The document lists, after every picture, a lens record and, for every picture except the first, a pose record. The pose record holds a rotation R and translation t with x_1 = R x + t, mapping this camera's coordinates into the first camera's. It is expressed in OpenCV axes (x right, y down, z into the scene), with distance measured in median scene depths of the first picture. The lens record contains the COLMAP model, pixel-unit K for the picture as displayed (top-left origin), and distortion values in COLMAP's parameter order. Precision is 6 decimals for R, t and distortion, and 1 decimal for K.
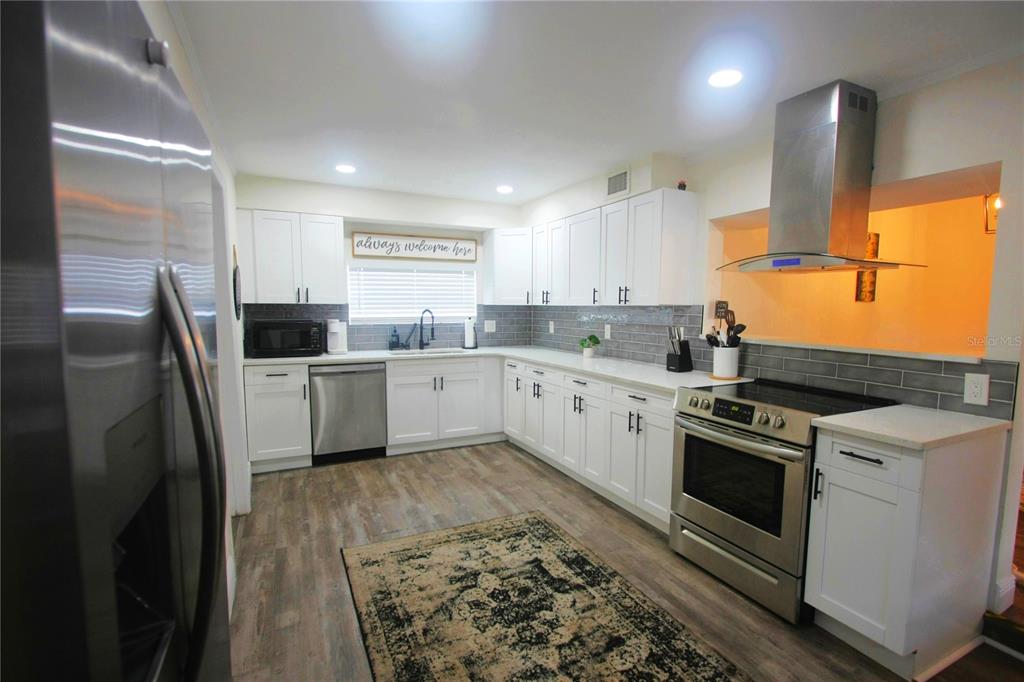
lens RADIAL K [[483.8, 0, 535.8], [0, 483.8, 353.6], [0, 0, 1]] dist [-0.015638, 0.001689]
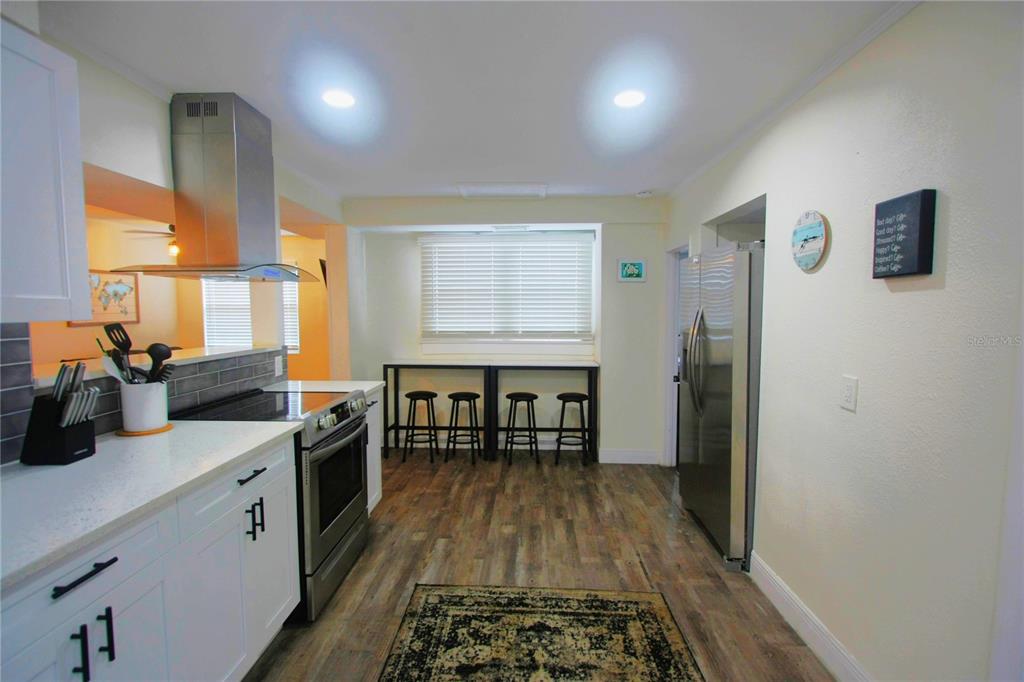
lens RADIAL K [[483.8, 0, 512.7], [0, 483.8, 339.9], [0, 0, 1]] dist [-0.015638, 0.001689]
pose [[-0.873916, -0.035181, 0.484802, -0.226660], [0.044793, 0.987305, 0.152392, -0.118735], [-0.484008, 0.154894, -0.861246, 1.079546]]
